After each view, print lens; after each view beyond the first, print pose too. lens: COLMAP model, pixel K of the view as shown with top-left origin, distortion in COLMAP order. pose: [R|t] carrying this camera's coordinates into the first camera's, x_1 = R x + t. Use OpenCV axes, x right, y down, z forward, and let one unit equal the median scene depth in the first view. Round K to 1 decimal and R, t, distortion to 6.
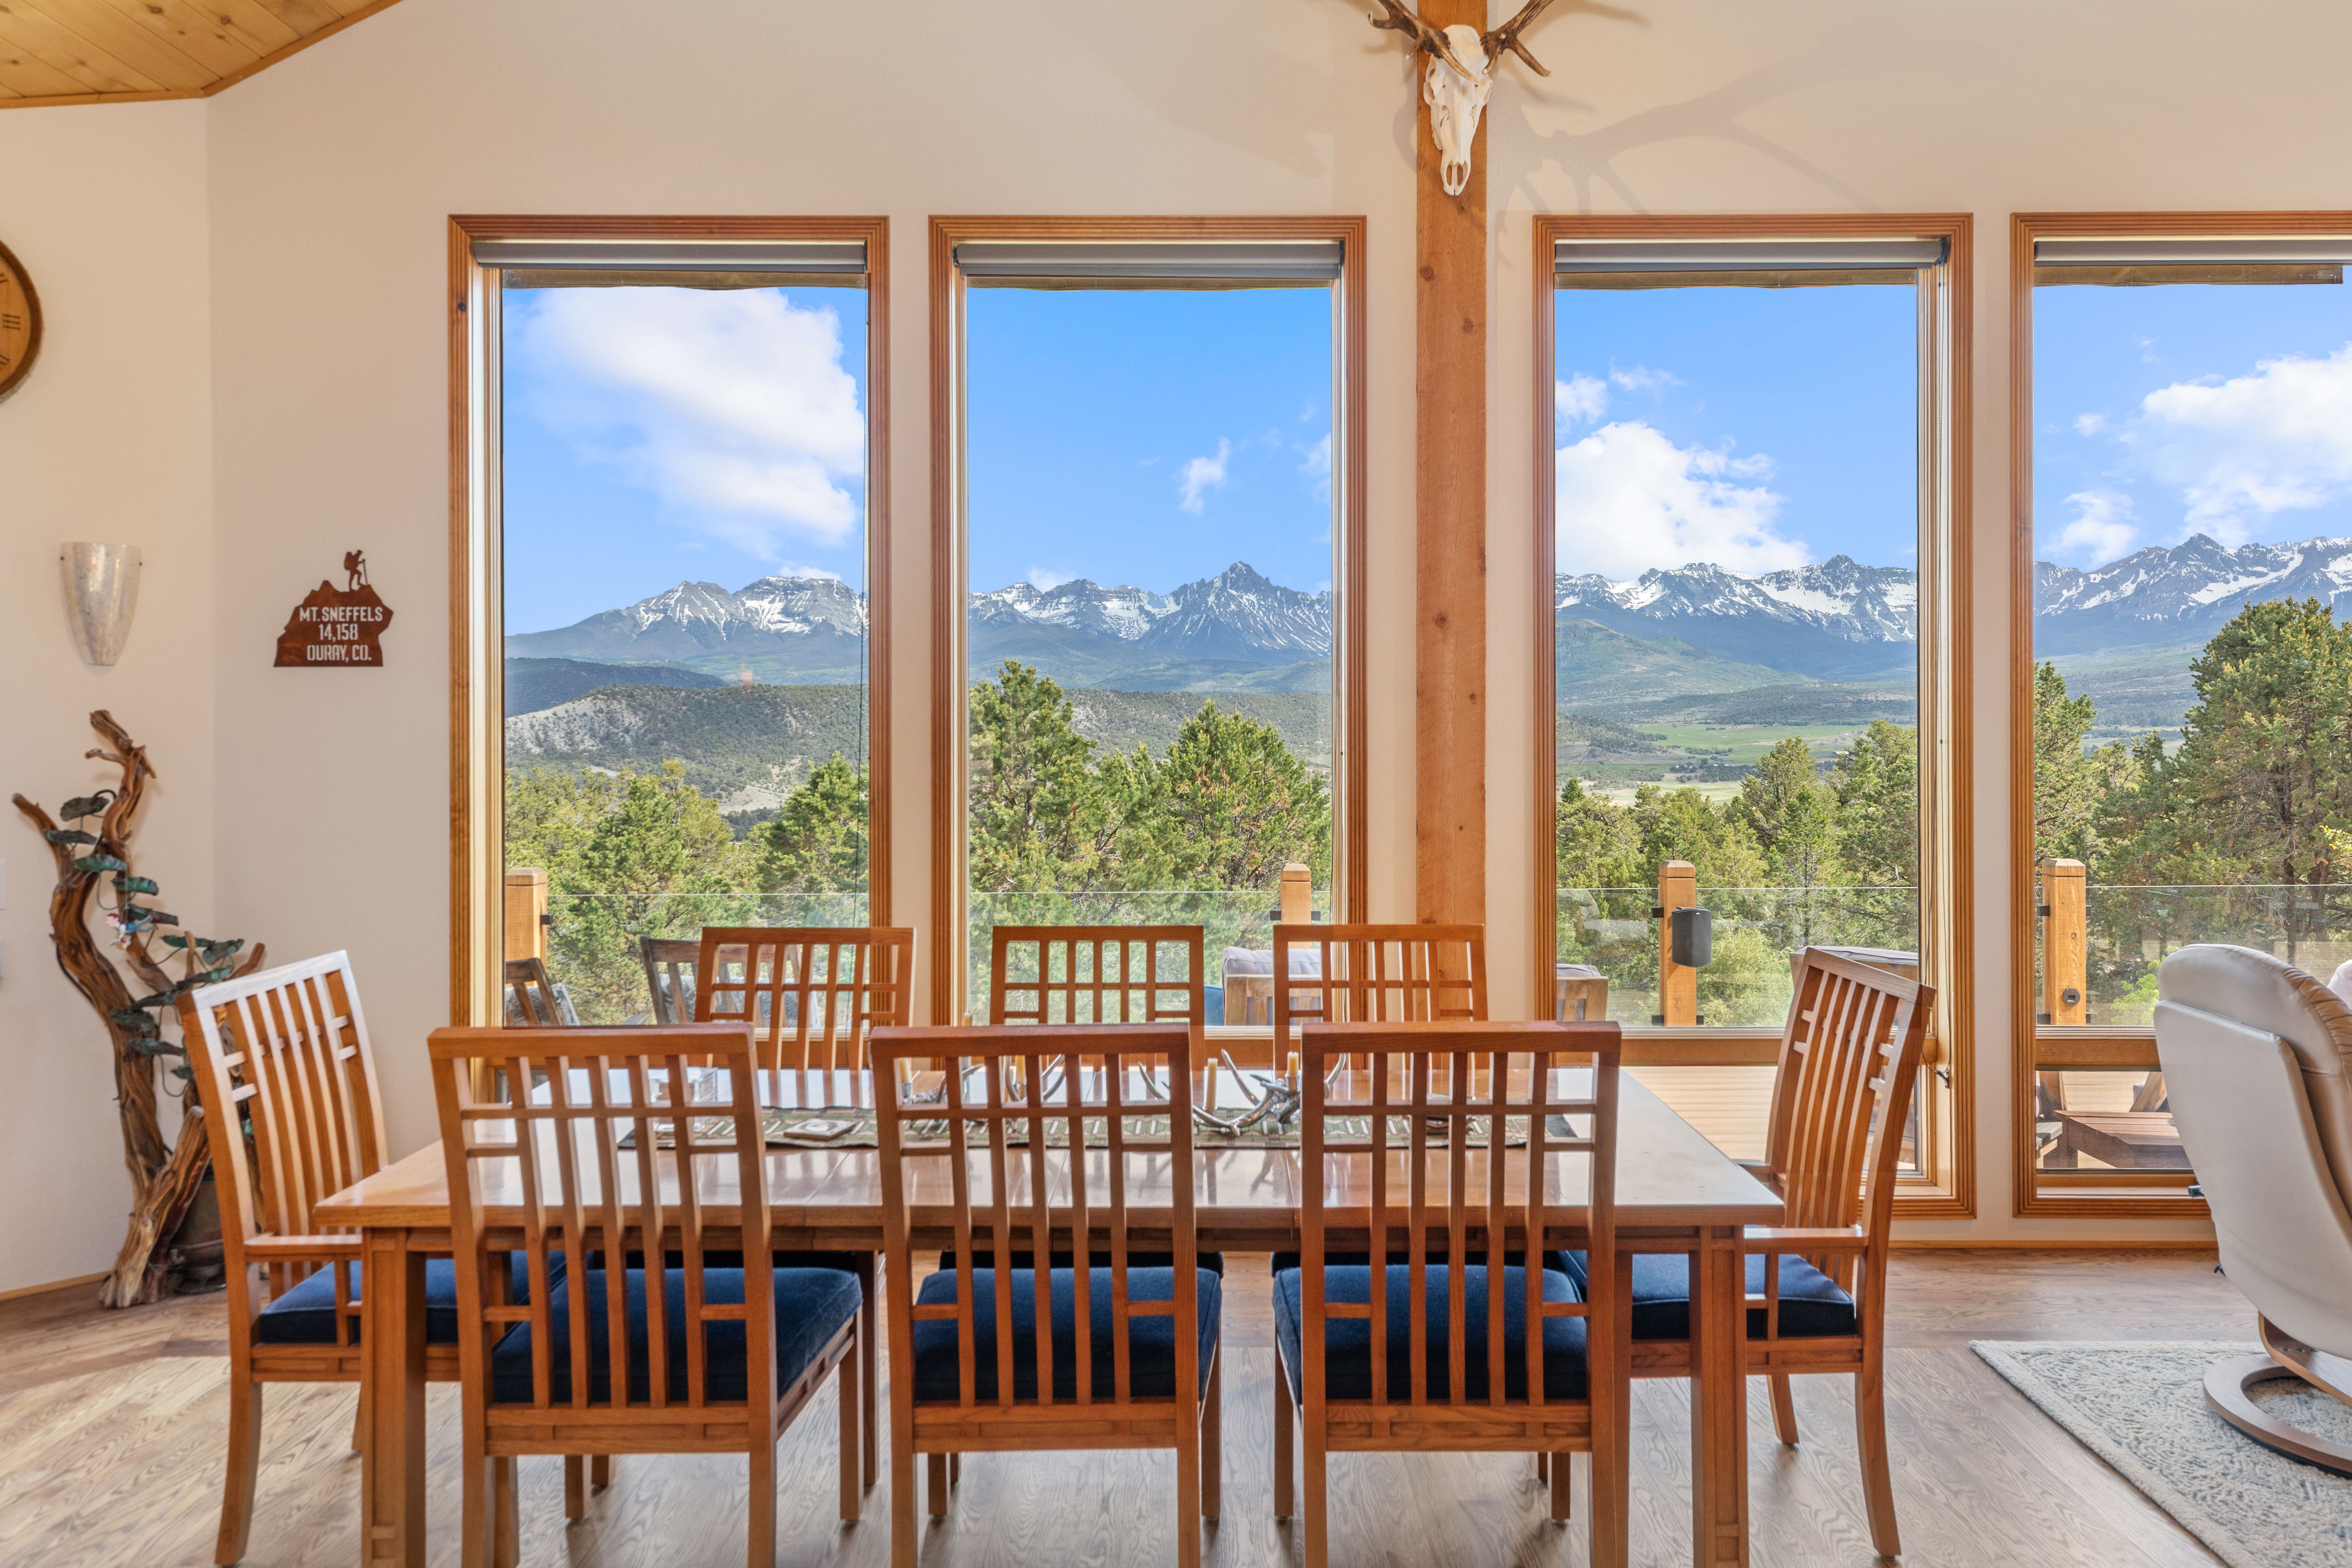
lens RADIAL K [[1619.1, 0, 1204.8], [0, 1619.1, 756.3], [0, 0, 1]] dist [0.019818, -0.005256]
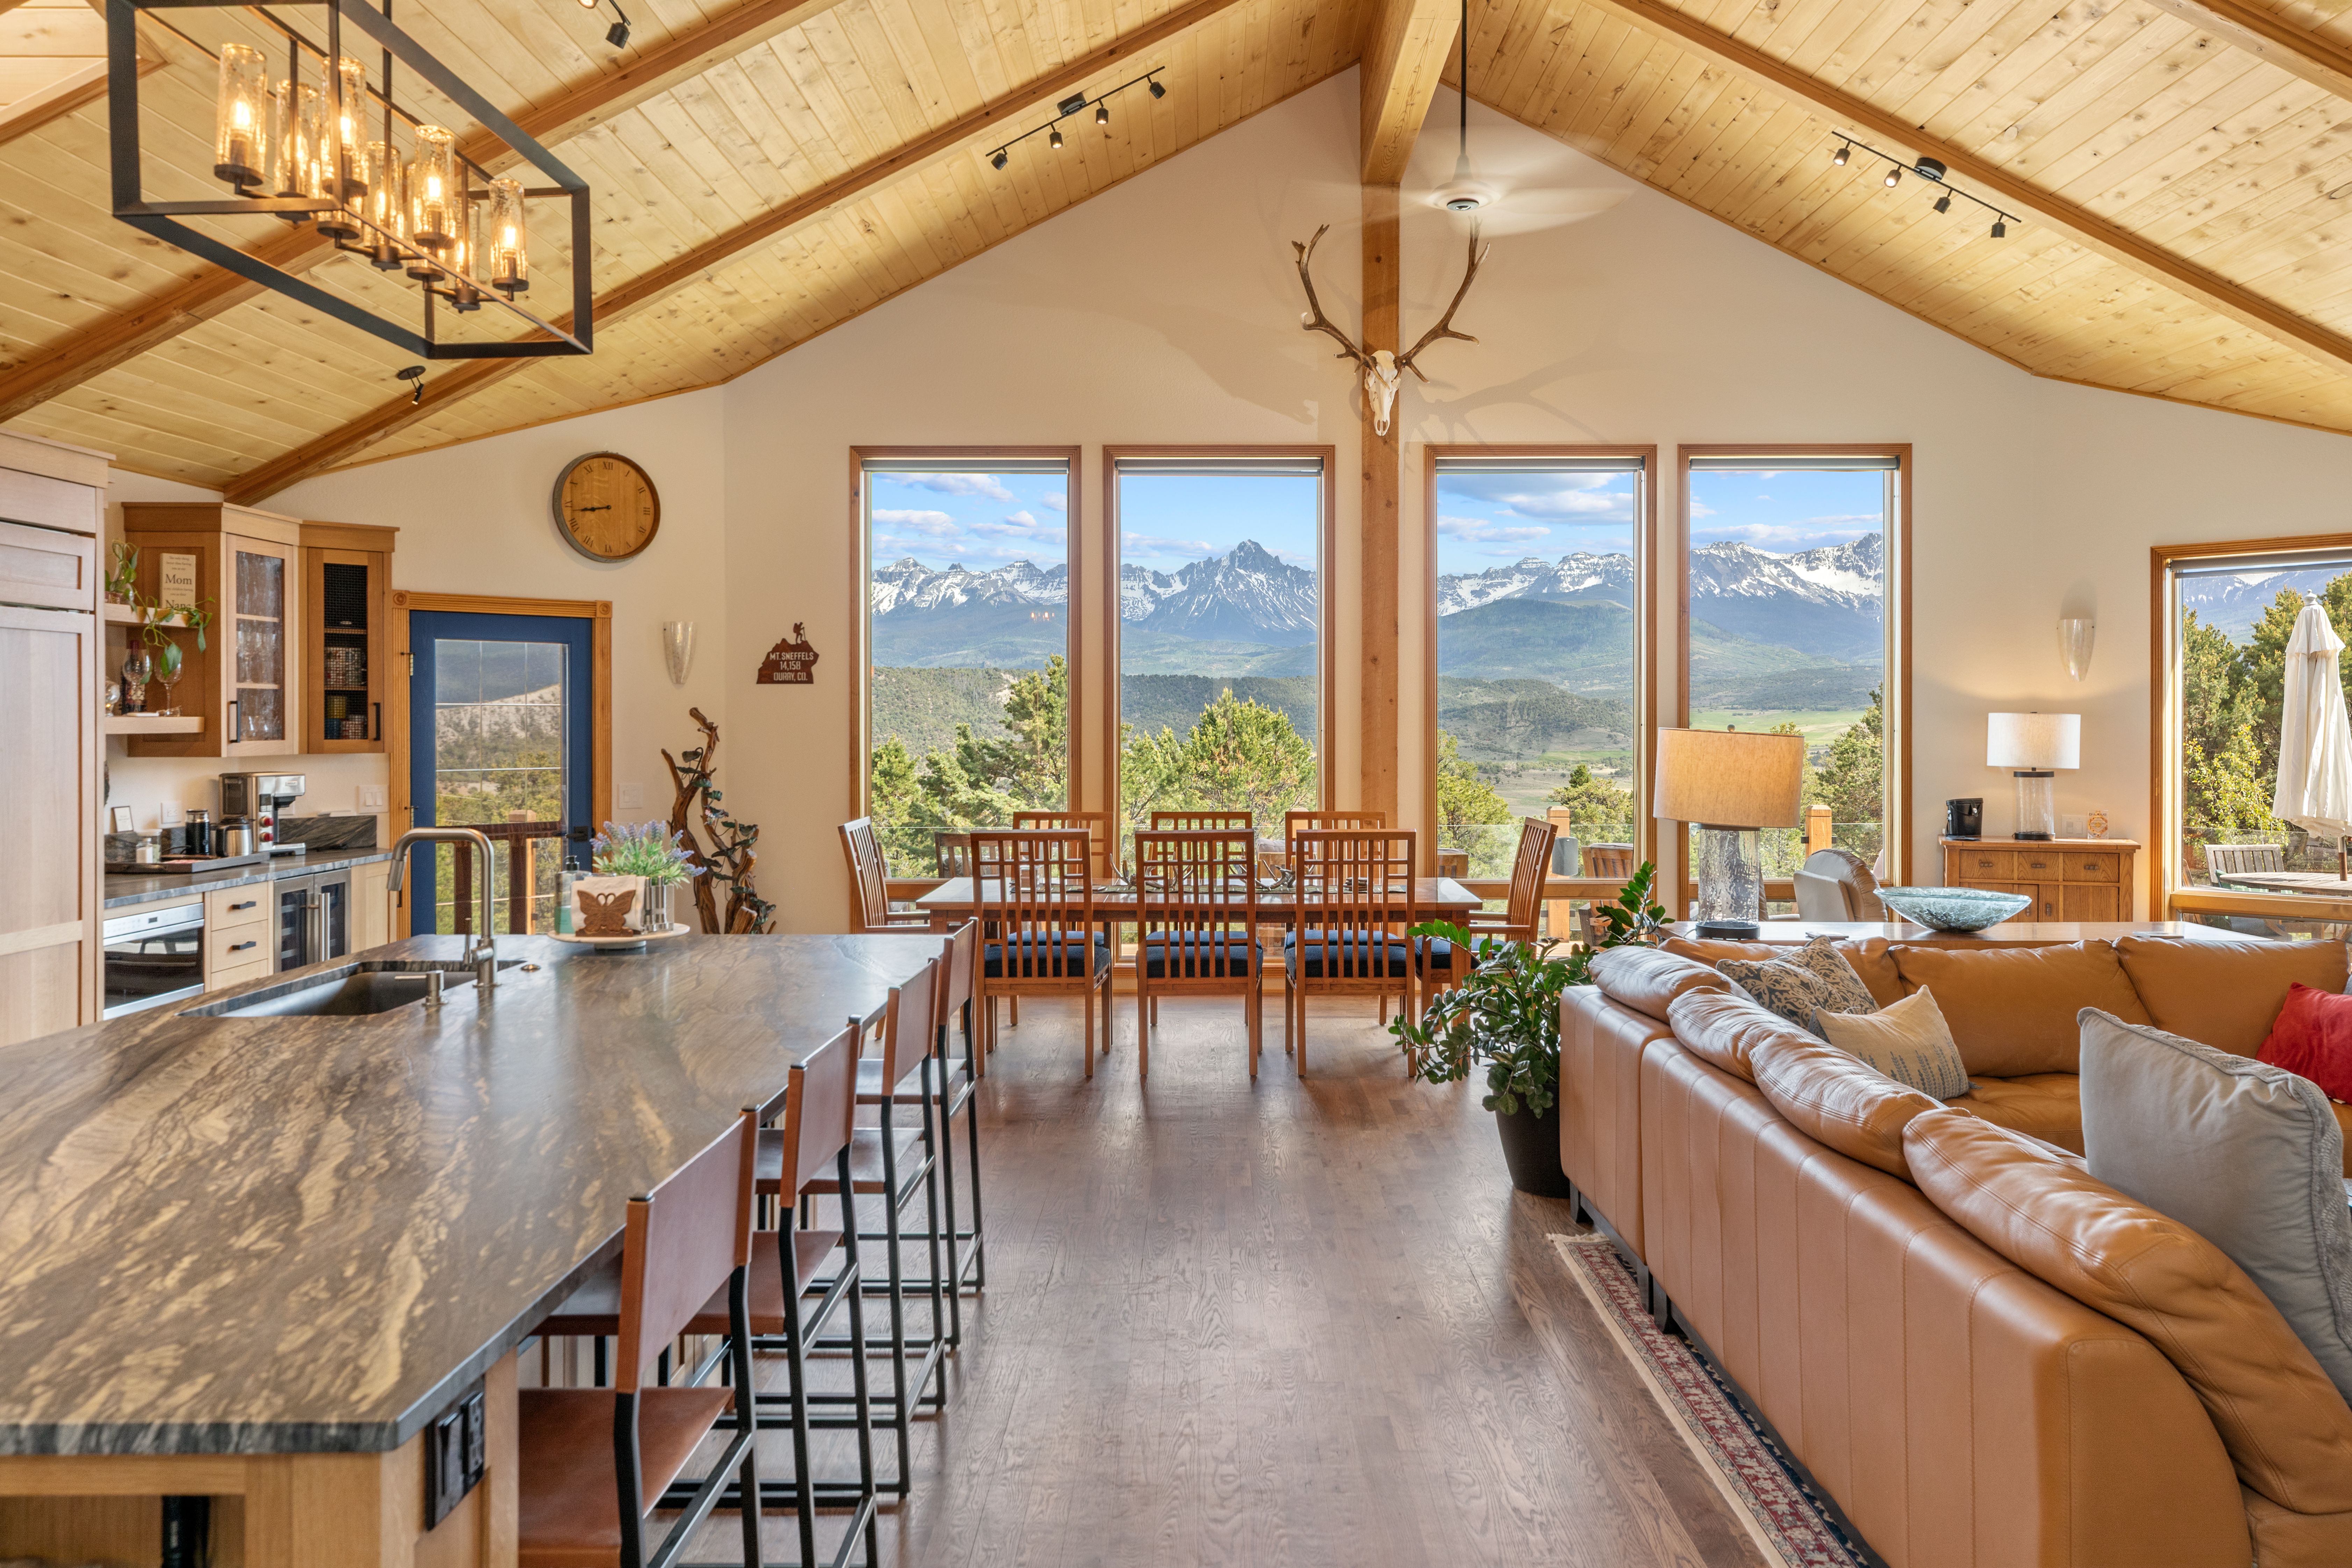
lens RADIAL K [[1684.1, 0, 1197.0], [0, 1684.1, 749.3], [0, 0, 1]] dist [0.001578, 0.012416]
pose [[0.999962, 0.001772, -0.008566, -0.008435], [-0.001733, 0.999989, 0.004465, 0.002251], [0.008573, -0.004450, 0.999953, -0.188299]]
